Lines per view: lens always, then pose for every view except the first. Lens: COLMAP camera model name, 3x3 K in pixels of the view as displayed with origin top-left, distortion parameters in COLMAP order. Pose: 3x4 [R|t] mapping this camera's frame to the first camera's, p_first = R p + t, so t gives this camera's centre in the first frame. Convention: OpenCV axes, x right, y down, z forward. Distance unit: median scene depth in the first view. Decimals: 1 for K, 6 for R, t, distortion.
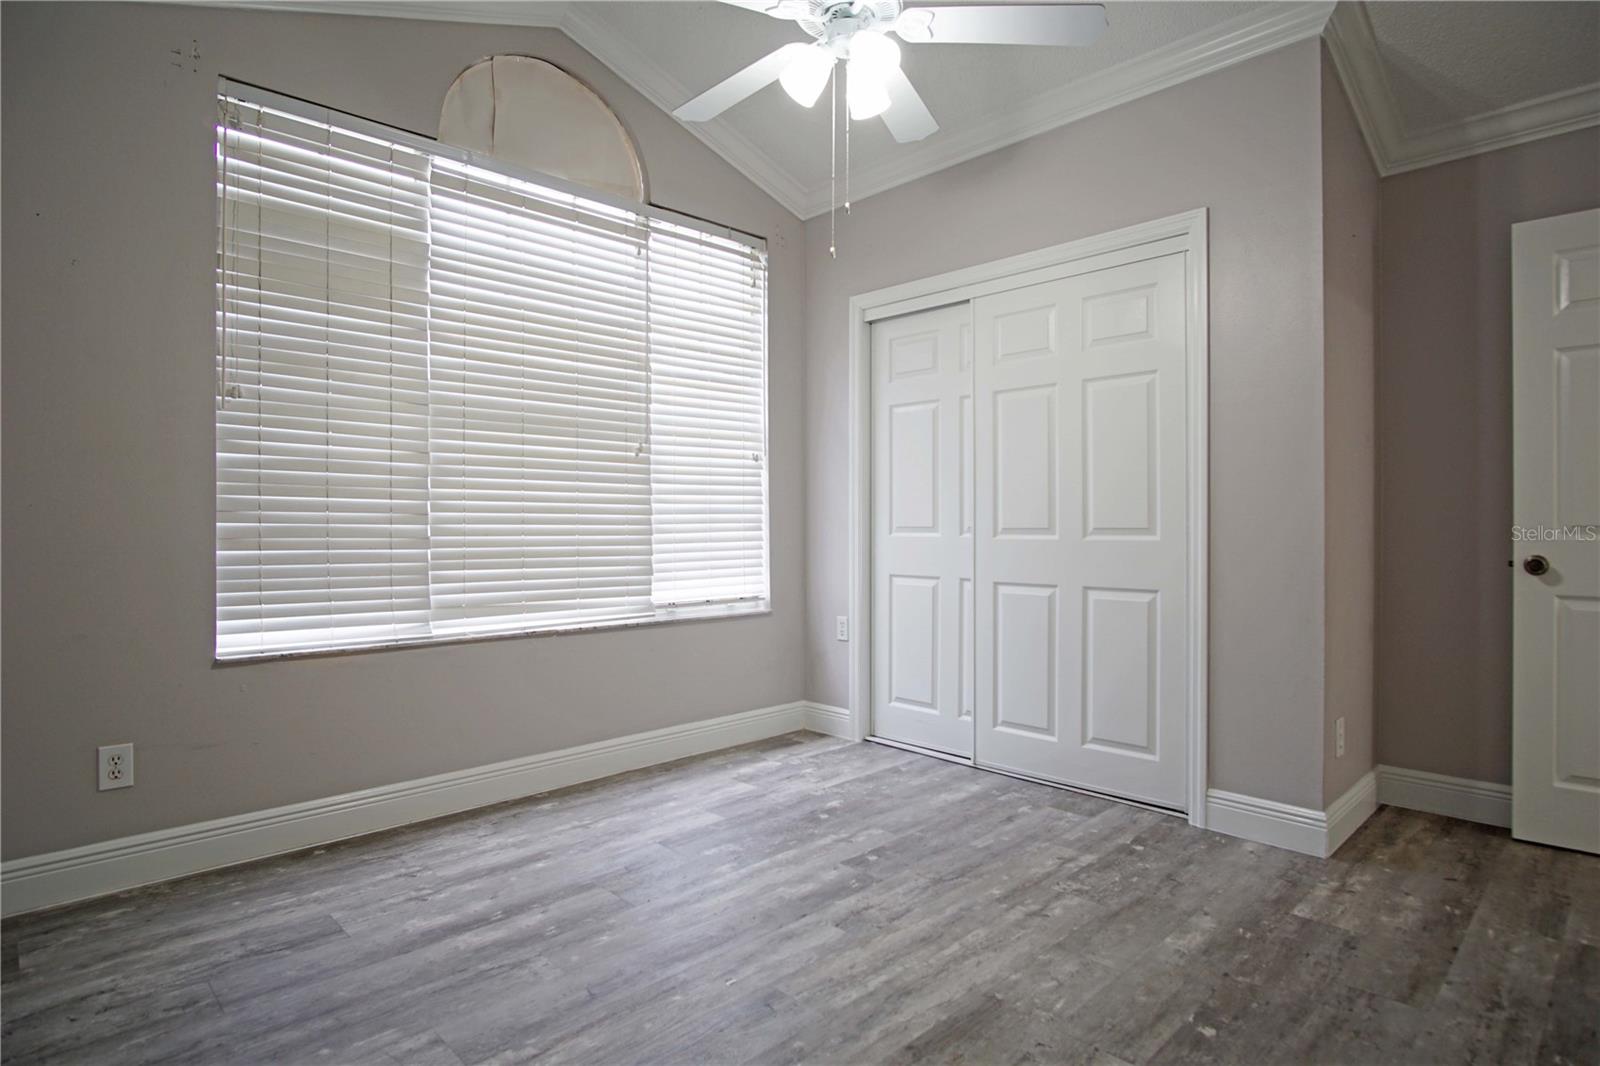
lens RADIAL K [[855.1, 0, 822.8], [0, 855.1, 528.4], [0, 0, 1]] dist [-0.035659, 0.009746]
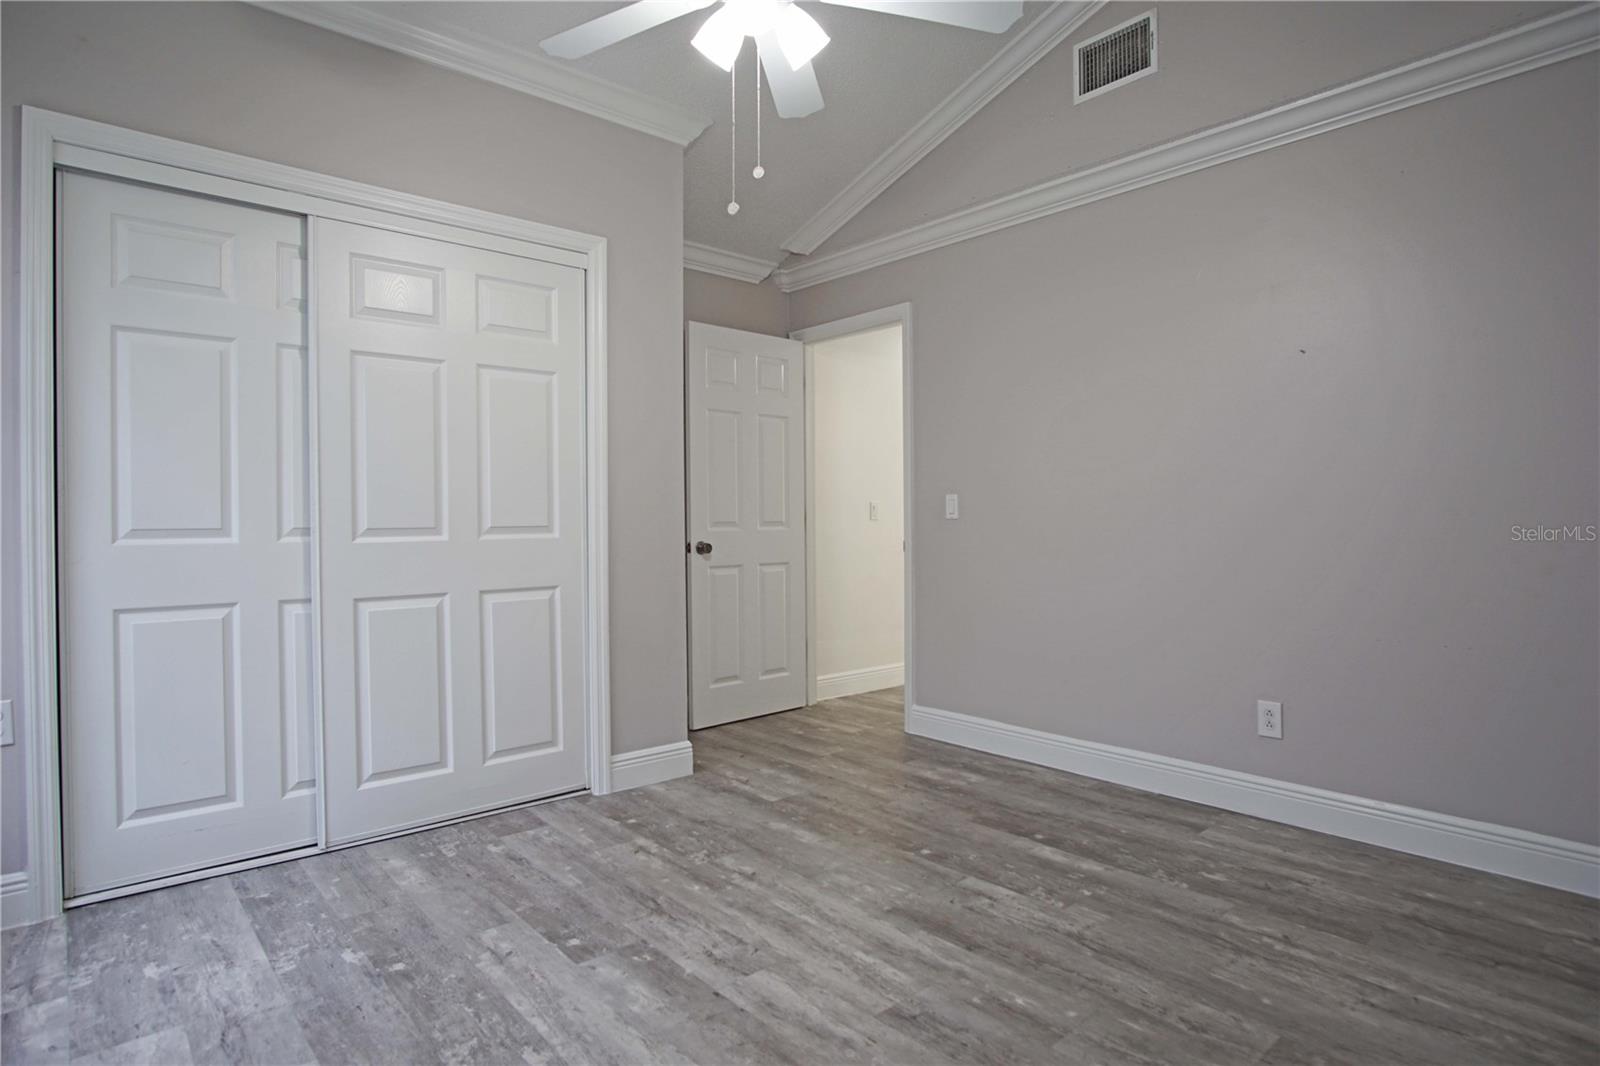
lens RADIAL K [[855.1, 0, 800.3], [0, 855.1, 527.6], [0, 0, 1]] dist [-0.035659, 0.009746]
pose [[0.060734, -0.009767, 0.998106, -0.646757], [0.011388, 0.999894, 0.009092, -0.004592], [-0.998089, 0.010815, 0.060839, 0.666727]]
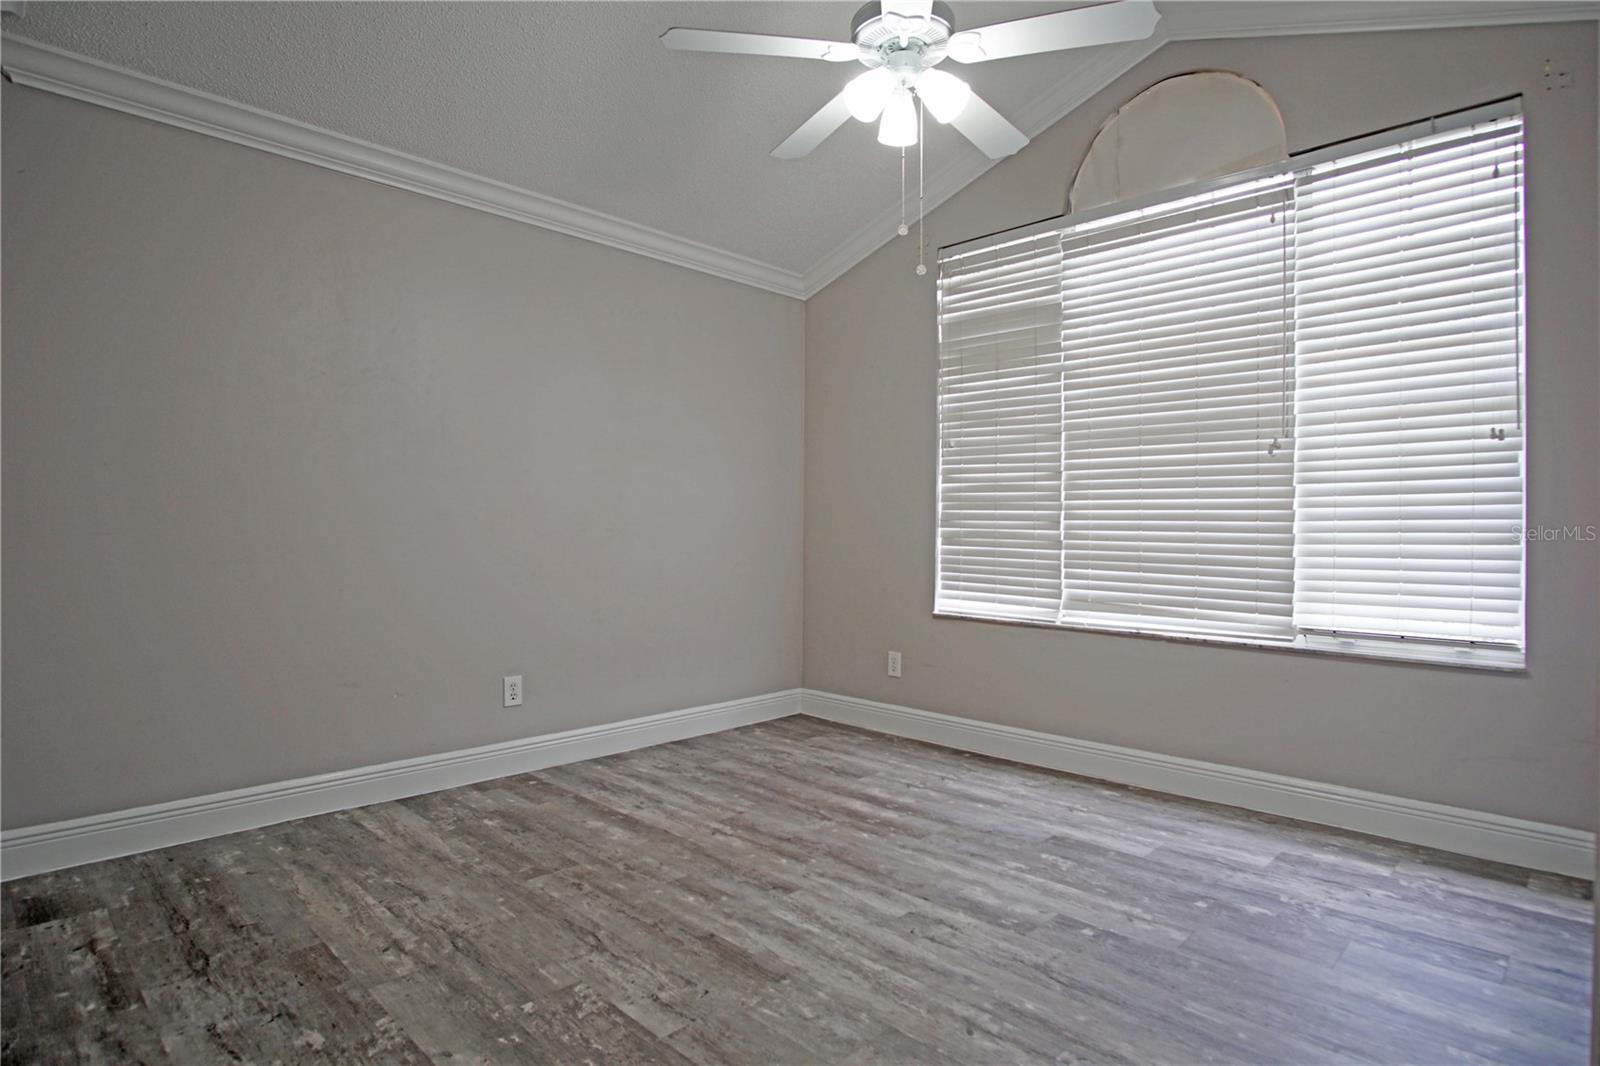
lens RADIAL K [[855.1, 0, 799.5], [0, 855.1, 527.7], [0, 0, 1]] dist [-0.035659, 0.009746]
pose [[0.008527, 0.002273, -0.999961, 0.800084], [-0.013054, 0.999912, 0.002162, -0.006389], [0.999878, 0.013035, 0.008556, 0.638787]]
